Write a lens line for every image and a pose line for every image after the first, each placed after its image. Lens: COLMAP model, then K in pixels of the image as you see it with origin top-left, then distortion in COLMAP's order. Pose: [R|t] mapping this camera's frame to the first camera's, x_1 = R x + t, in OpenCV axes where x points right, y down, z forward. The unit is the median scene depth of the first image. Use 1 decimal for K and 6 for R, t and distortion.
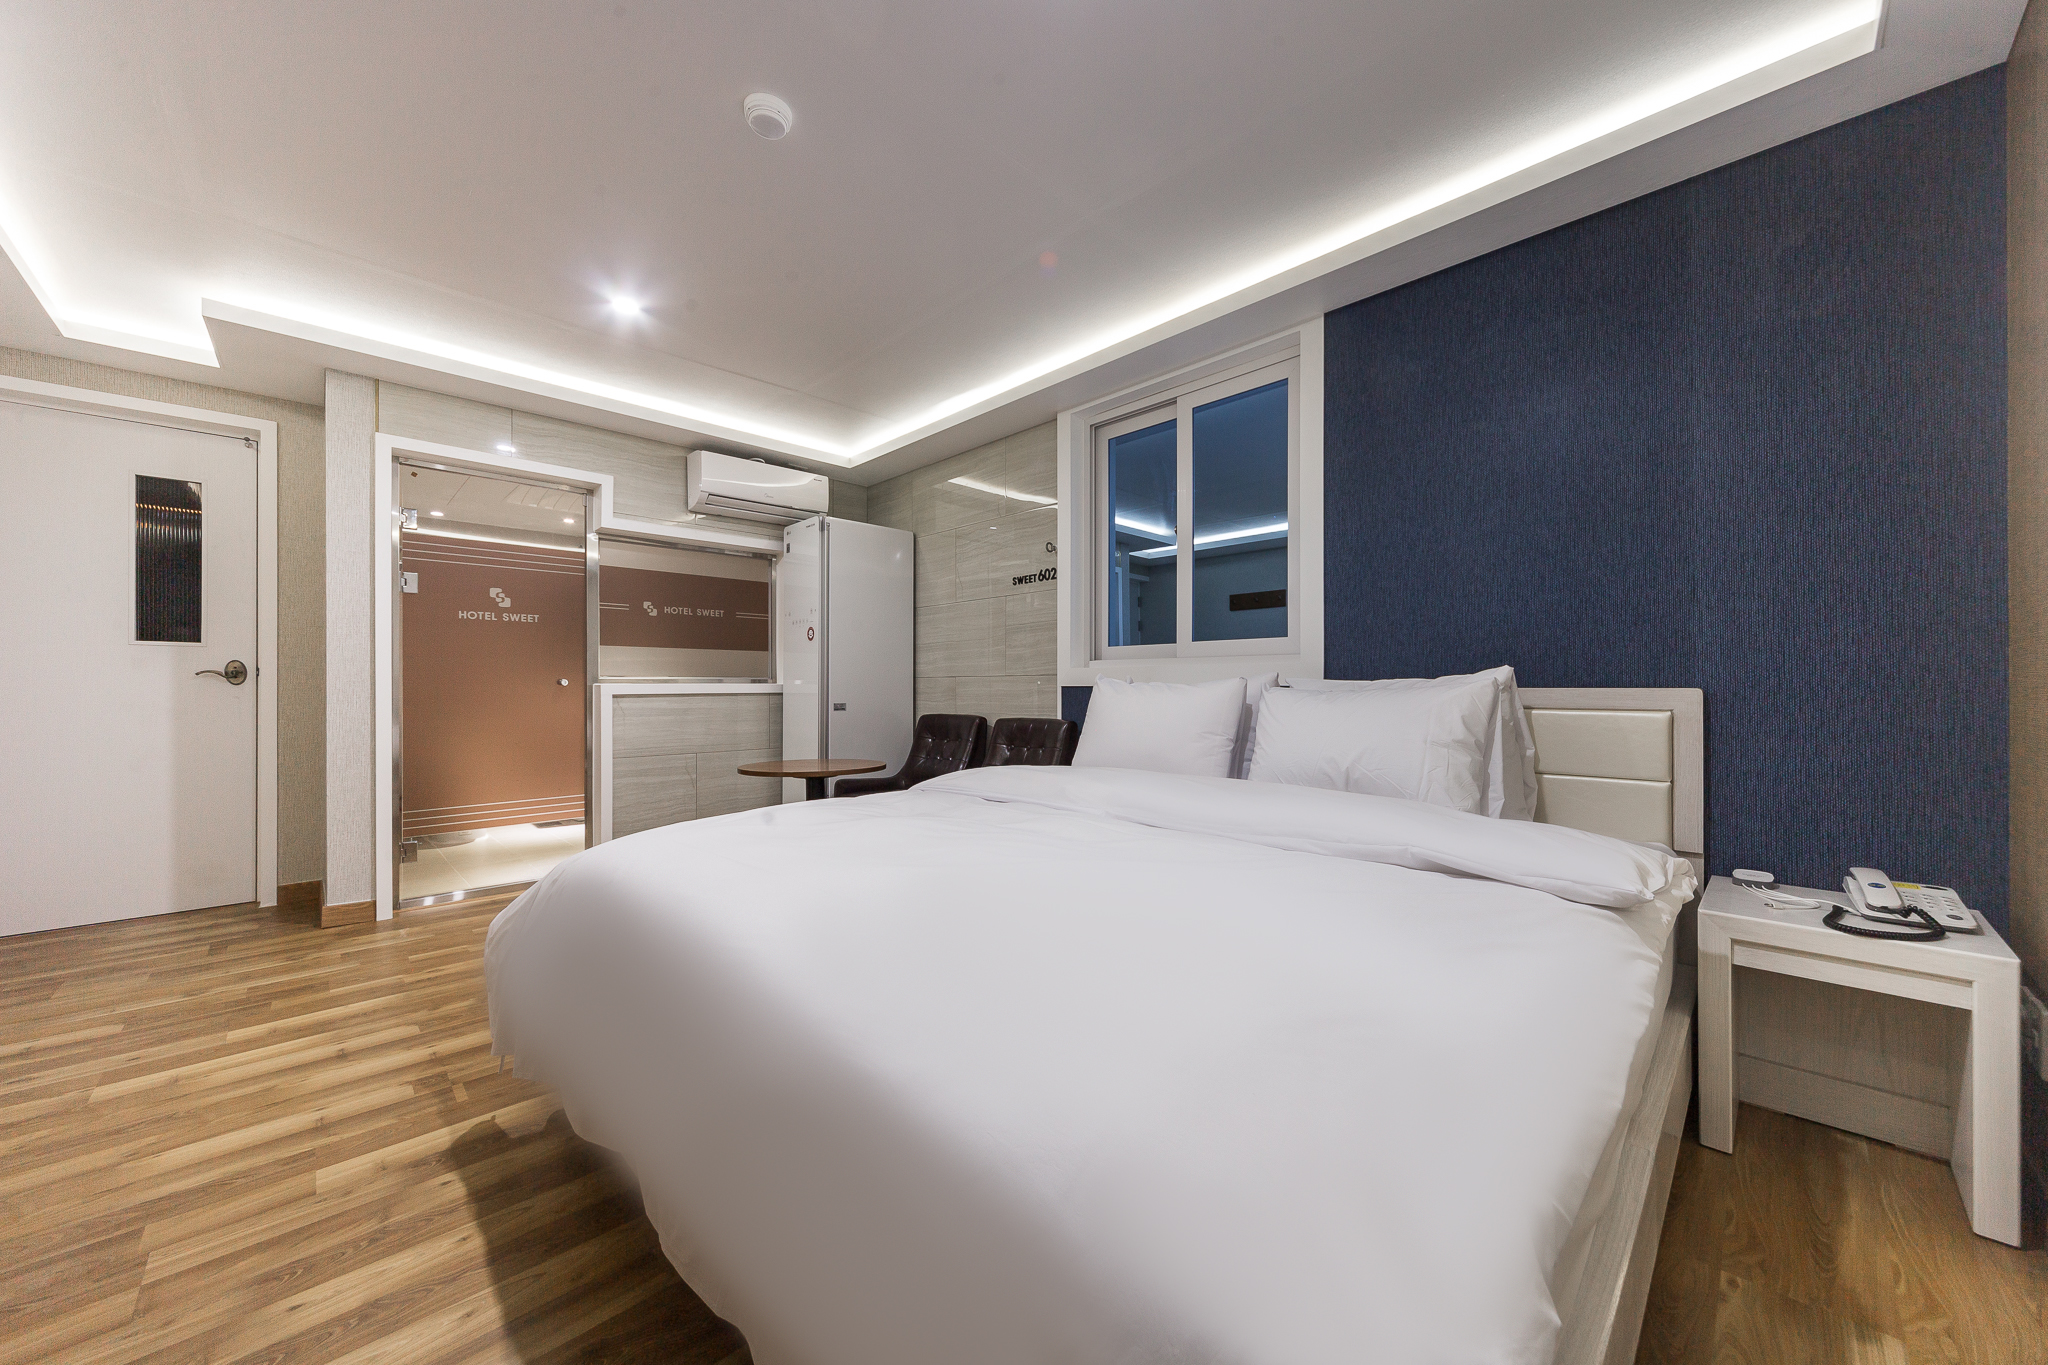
lens RADIAL K [[726.9, 0, 1024.0], [0, 726.9, 682.5], [0, 0, 1]] dist [0.001515, -0.000042]
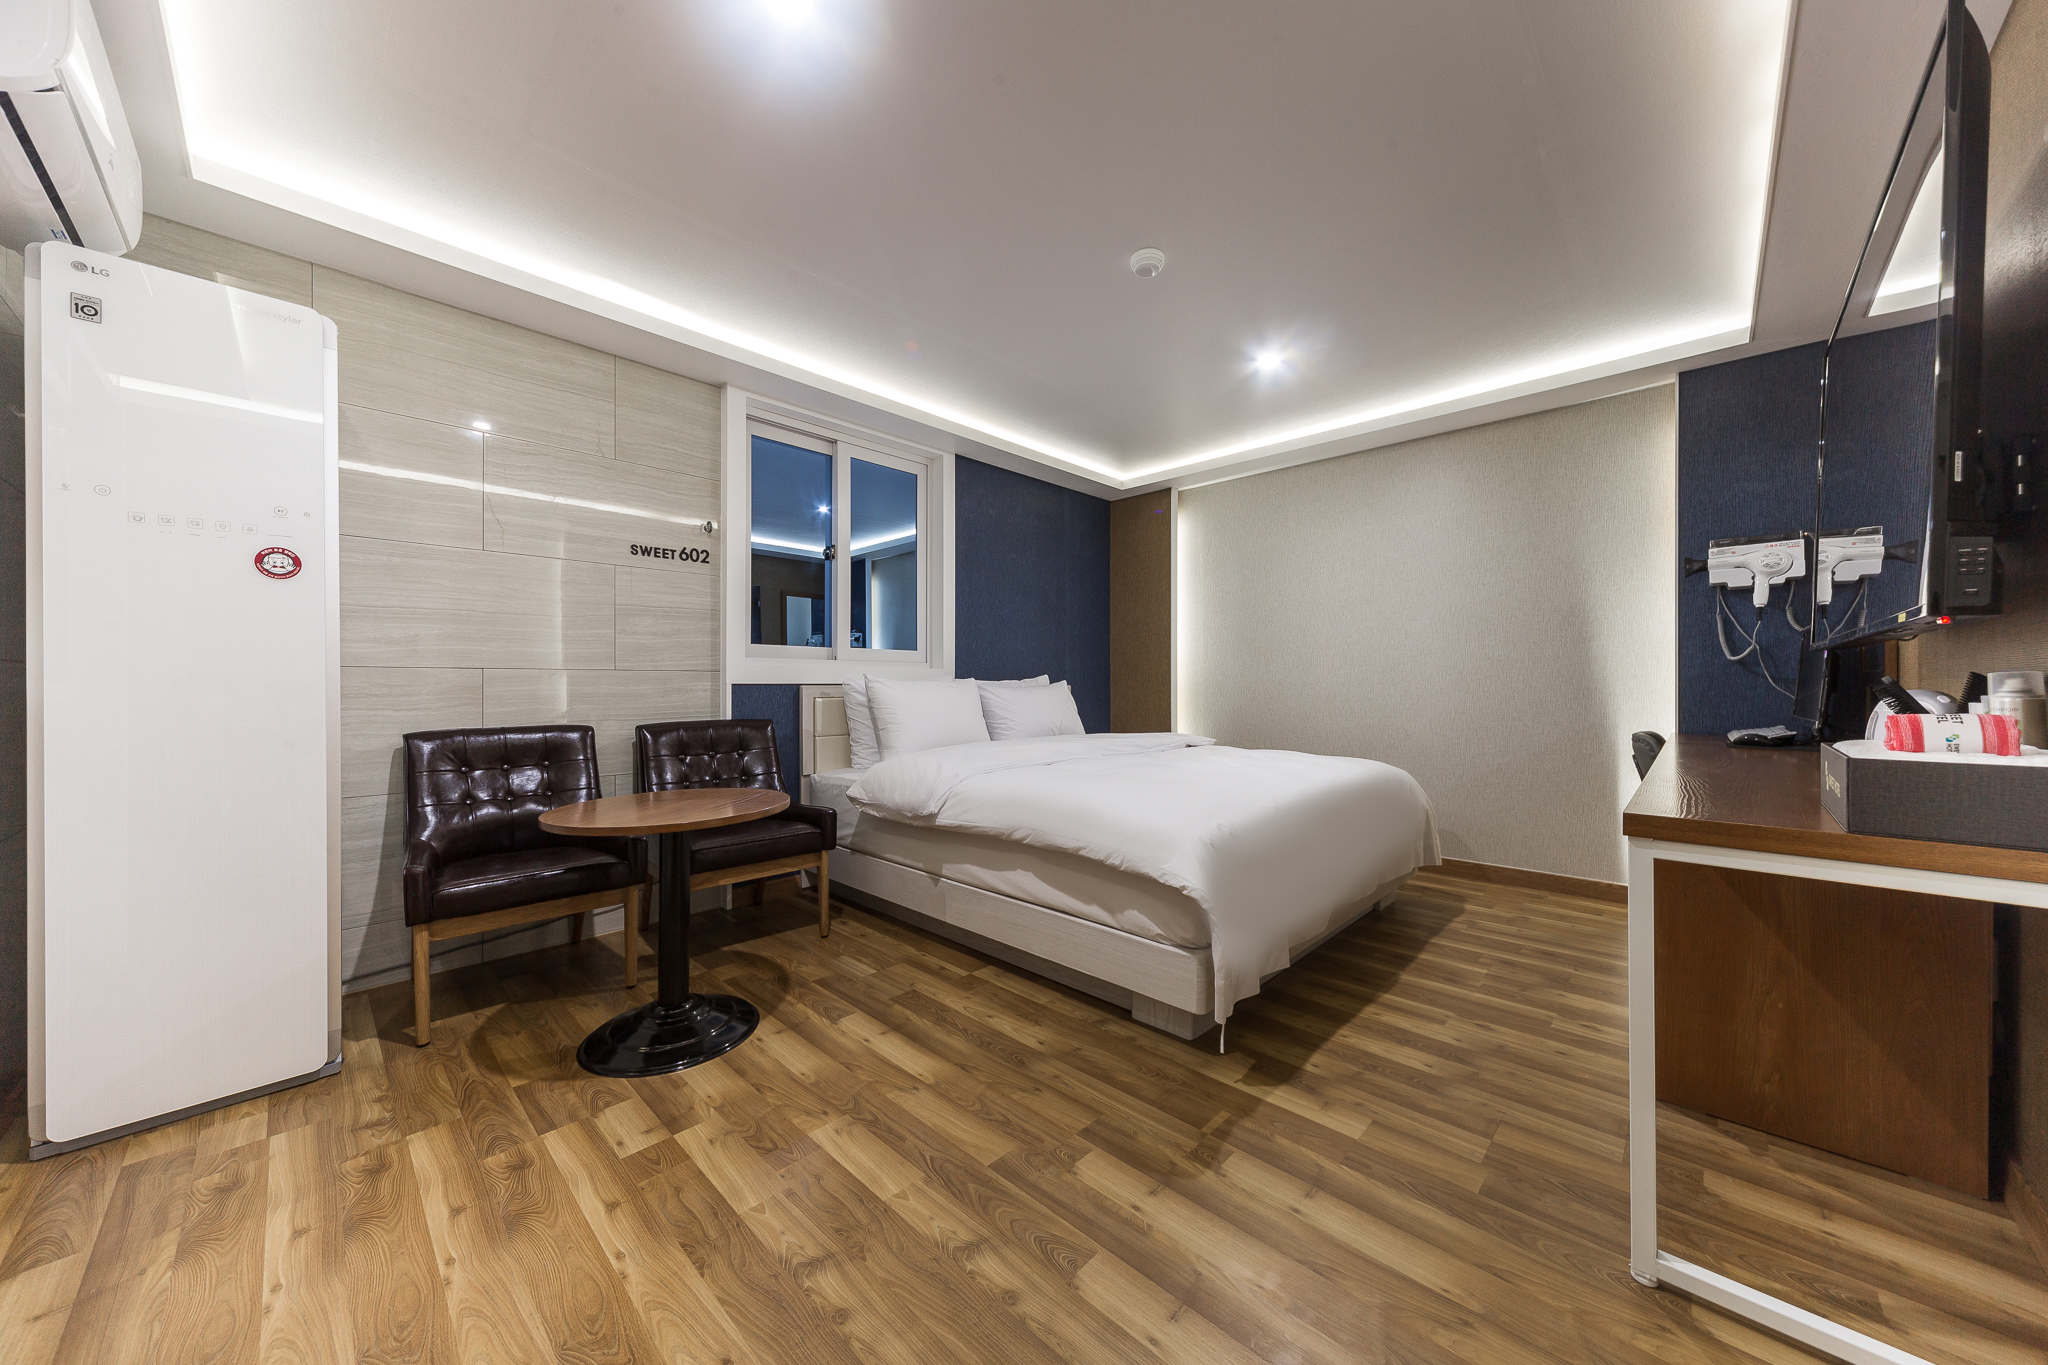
lens RADIAL K [[701.9, 0, 1024.0], [0, 701.9, 682.5], [0, 0, 1]] dist [0.000275, -0.000058]
pose [[-0.021503, 0.003858, 0.999761, -1.675511], [-0.004303, 0.999983, -0.003951, 0.011741], [-0.999760, -0.004387, -0.021486, 1.275377]]
